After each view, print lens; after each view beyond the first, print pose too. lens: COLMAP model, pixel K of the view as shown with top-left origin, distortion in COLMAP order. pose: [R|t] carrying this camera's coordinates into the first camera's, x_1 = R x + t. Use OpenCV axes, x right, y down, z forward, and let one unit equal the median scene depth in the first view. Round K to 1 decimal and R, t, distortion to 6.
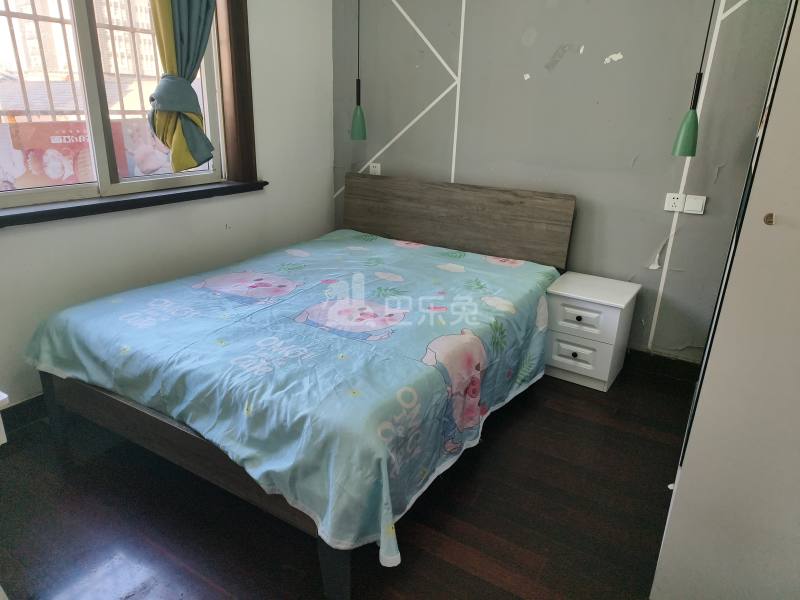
lens RADIAL K [[542.3, 0, 387.4], [0, 542.3, 302.1], [0, 0, 1]] dist [0.035880, -0.067853]
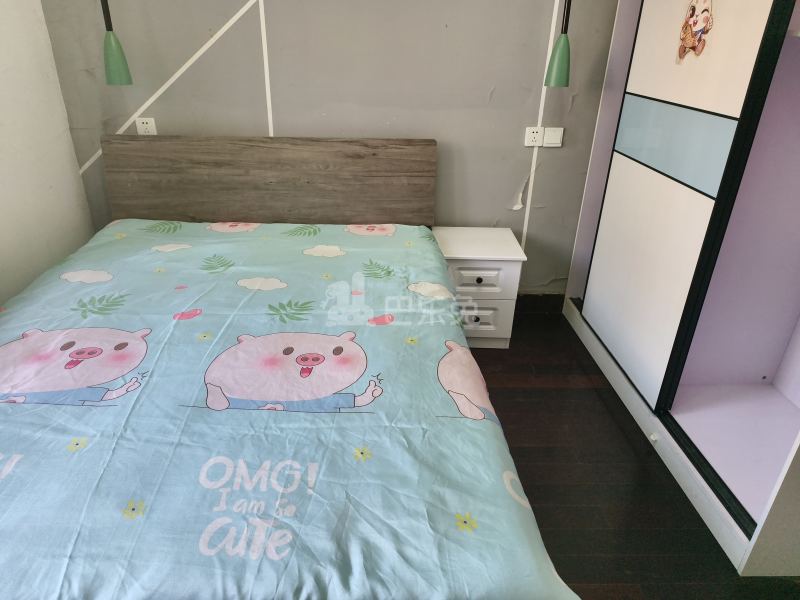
lens RADIAL K [[542.3, 0, 387.4], [0, 542.3, 302.1], [0, 0, 1]] dist [0.035880, -0.067853]
pose [[0.829398, -0.255137, 0.496995, -0.212619], [0.192783, 0.965687, 0.174024, -0.112323], [-0.524342, -0.048523, 0.850124, 0.297396]]
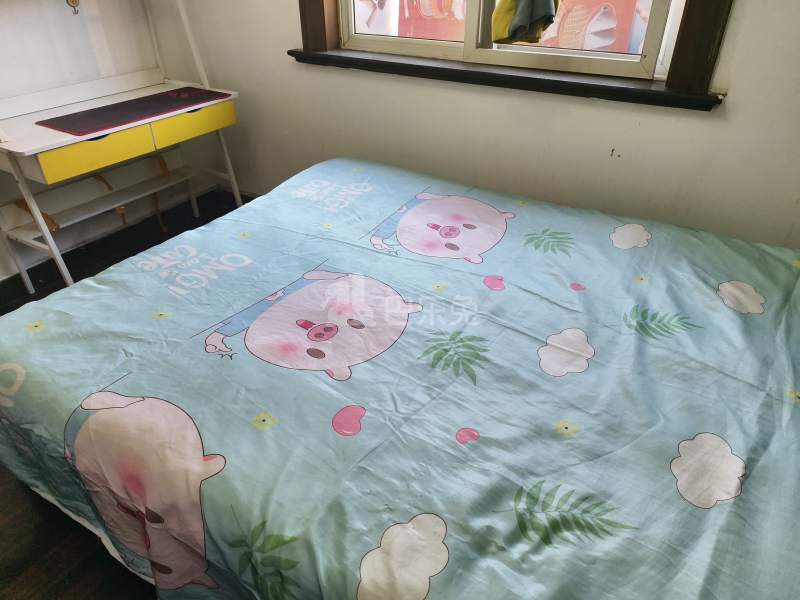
lens RADIAL K [[530.3, 0, 400.0], [0, 530.3, 300.0], [0, 0, 1]] dist [-0.000630, 0.000317]
pose [[0.027821, 0.528486, -0.848486, 0.332009], [-0.336093, 0.804344, 0.489971, -0.237494], [0.941418, 0.271539, 0.199998, 0.748852]]
